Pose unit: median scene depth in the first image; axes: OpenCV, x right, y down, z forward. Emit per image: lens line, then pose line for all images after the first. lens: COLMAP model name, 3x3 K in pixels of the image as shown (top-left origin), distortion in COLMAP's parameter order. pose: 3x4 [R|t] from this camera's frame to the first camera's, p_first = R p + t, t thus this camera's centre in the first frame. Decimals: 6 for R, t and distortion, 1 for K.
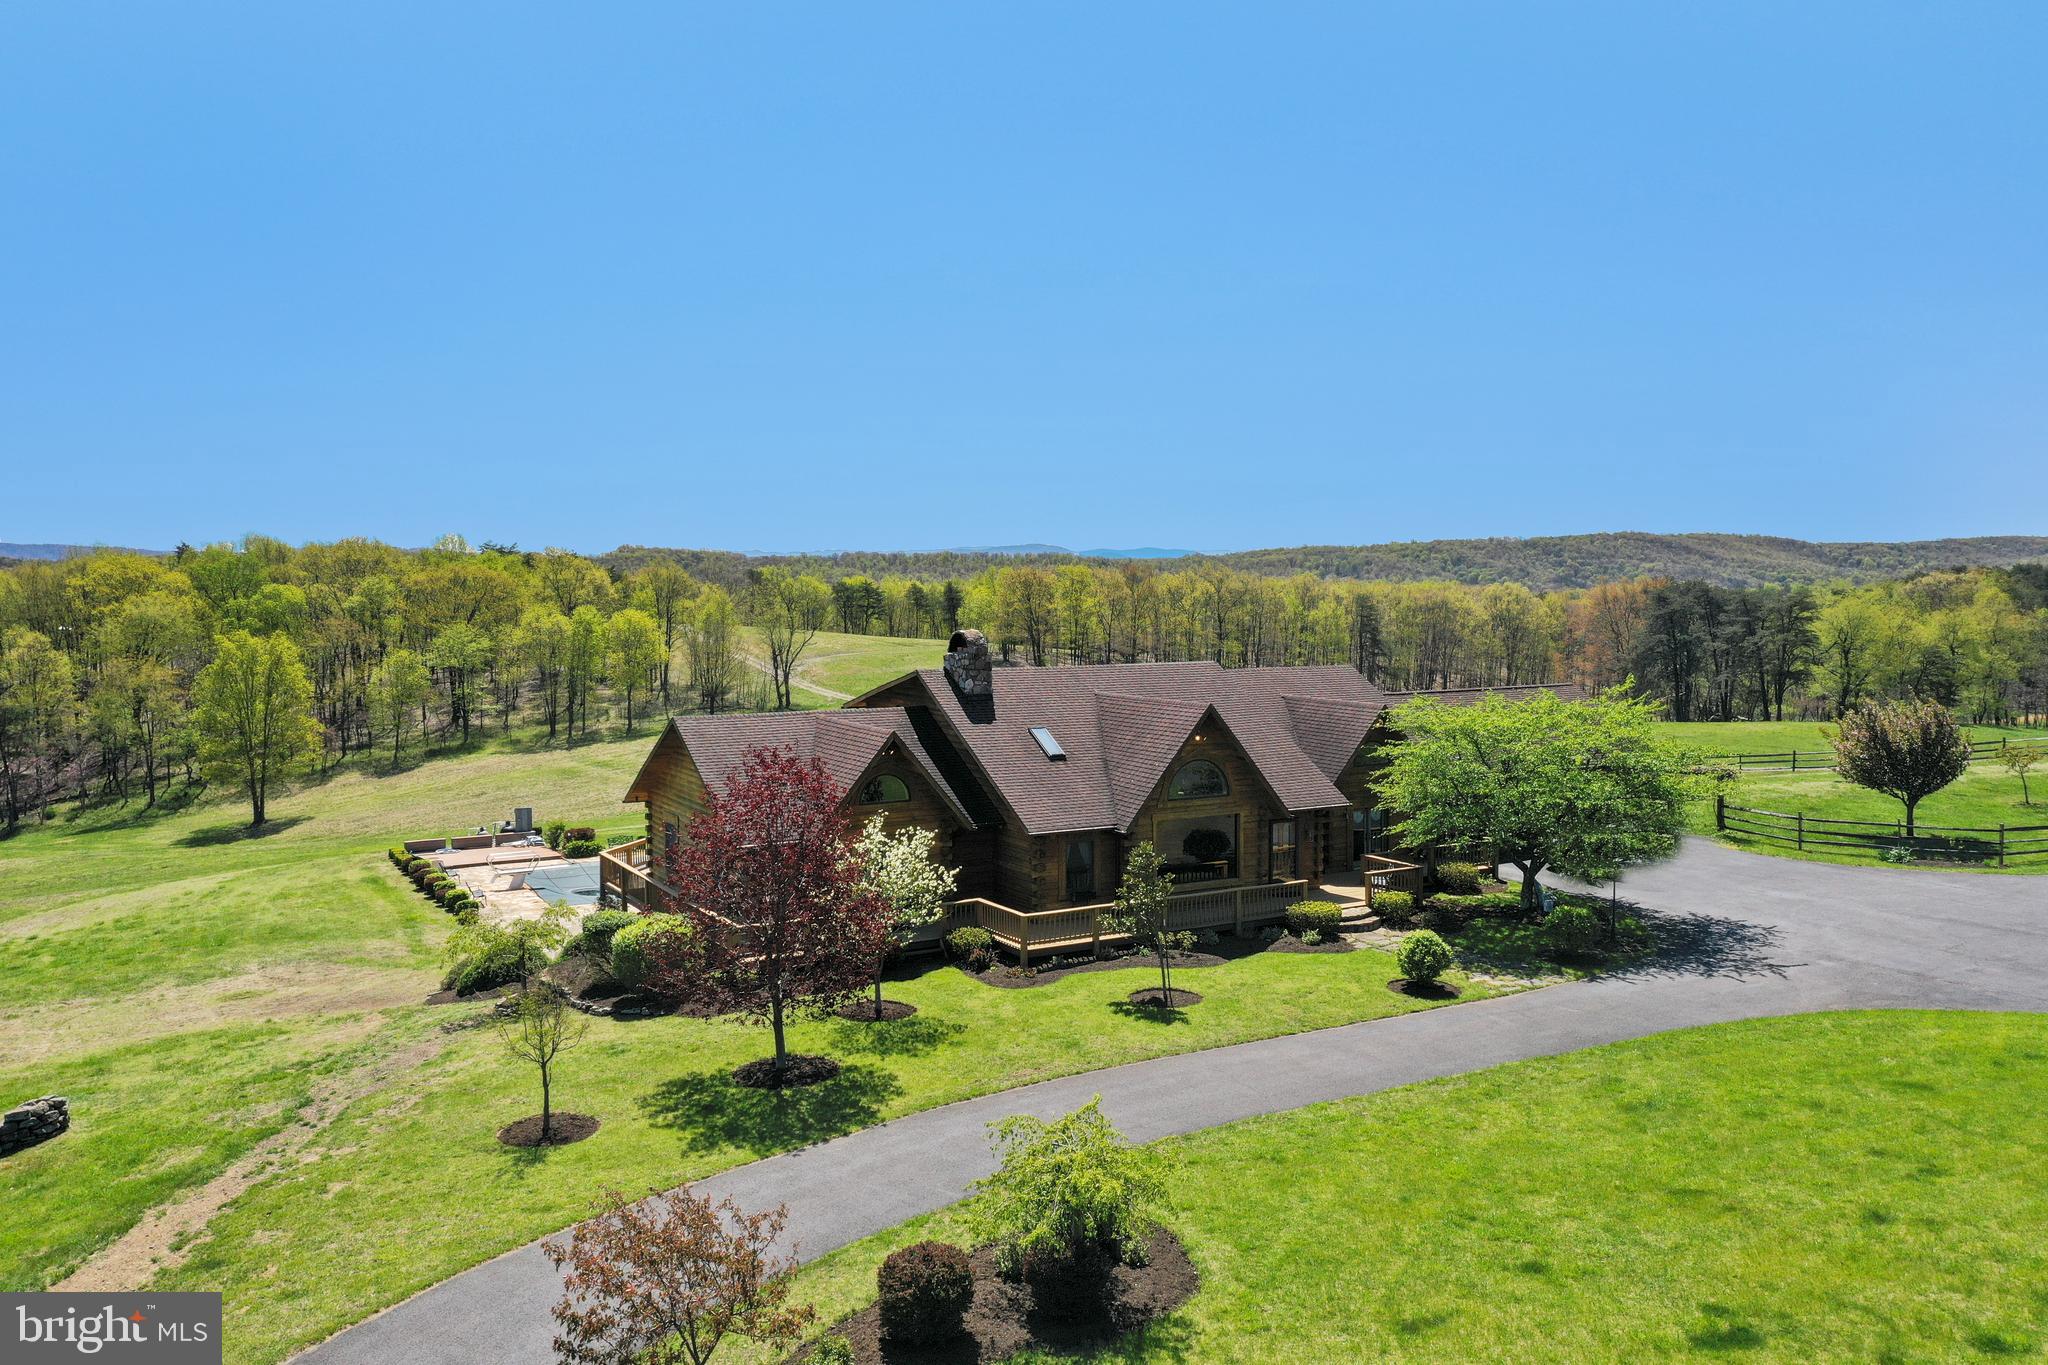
lens RADIAL K [[1627.2, 0, 1037.6], [0, 1627.2, 674.4], [0, 0, 1]] dist [-0.007976, 0.017374]
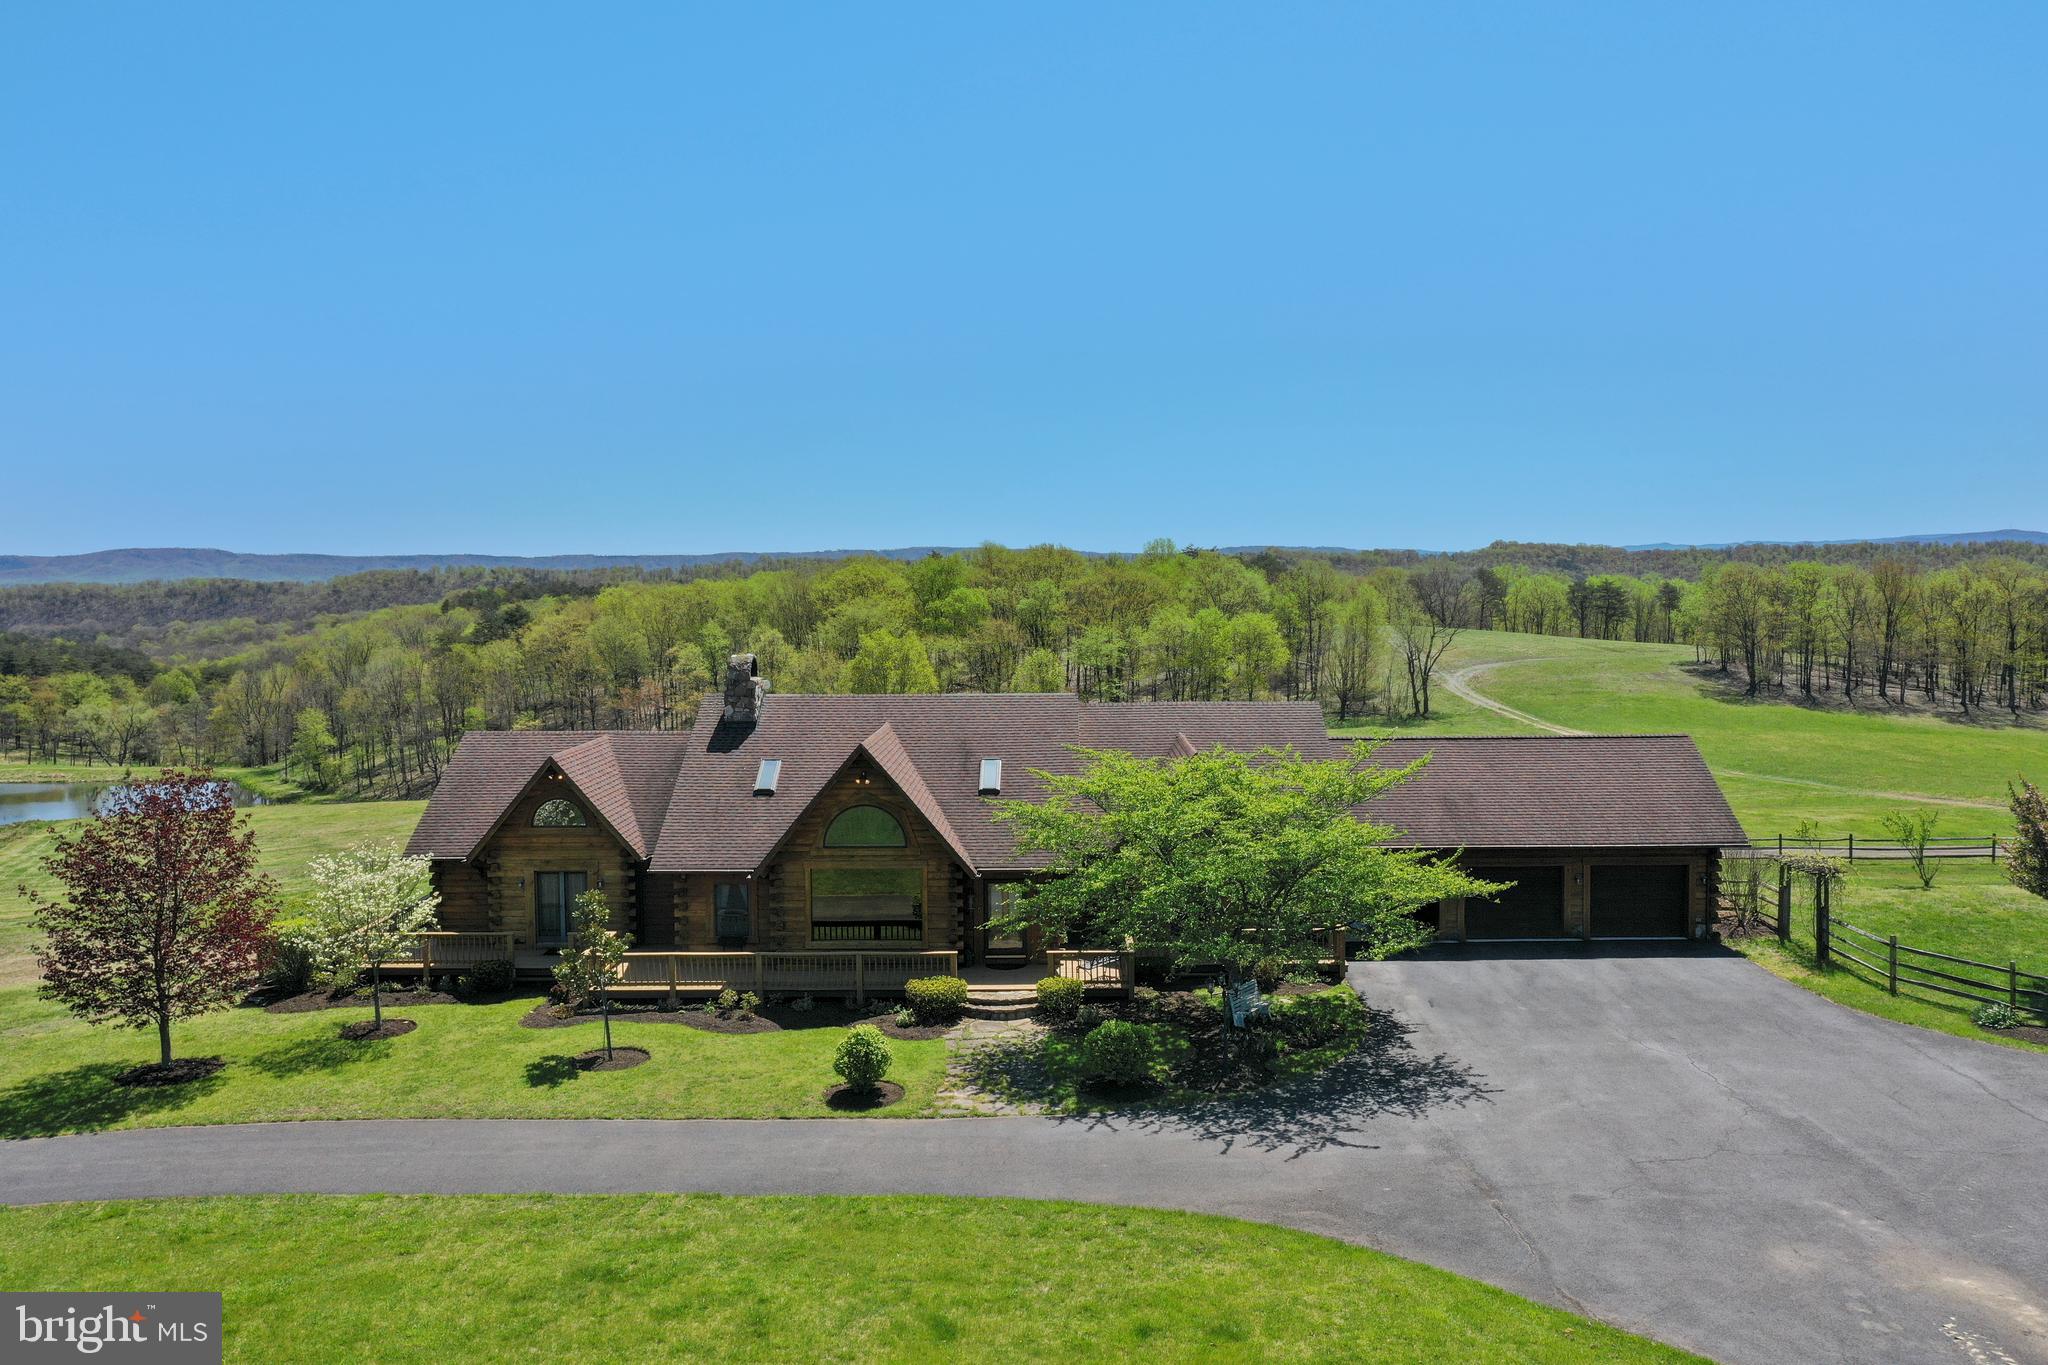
lens RADIAL K [[1627.2, 0, 1025.7], [0, 1627.2, 693.5], [0, 0, 1]] dist [-0.007976, 0.017374]
pose [[0.854027, 0.030786, -0.519317, 0.625400], [-0.023332, 0.999510, 0.020883, -0.029303], [0.519706, -0.005718, 0.854326, 0.270913]]
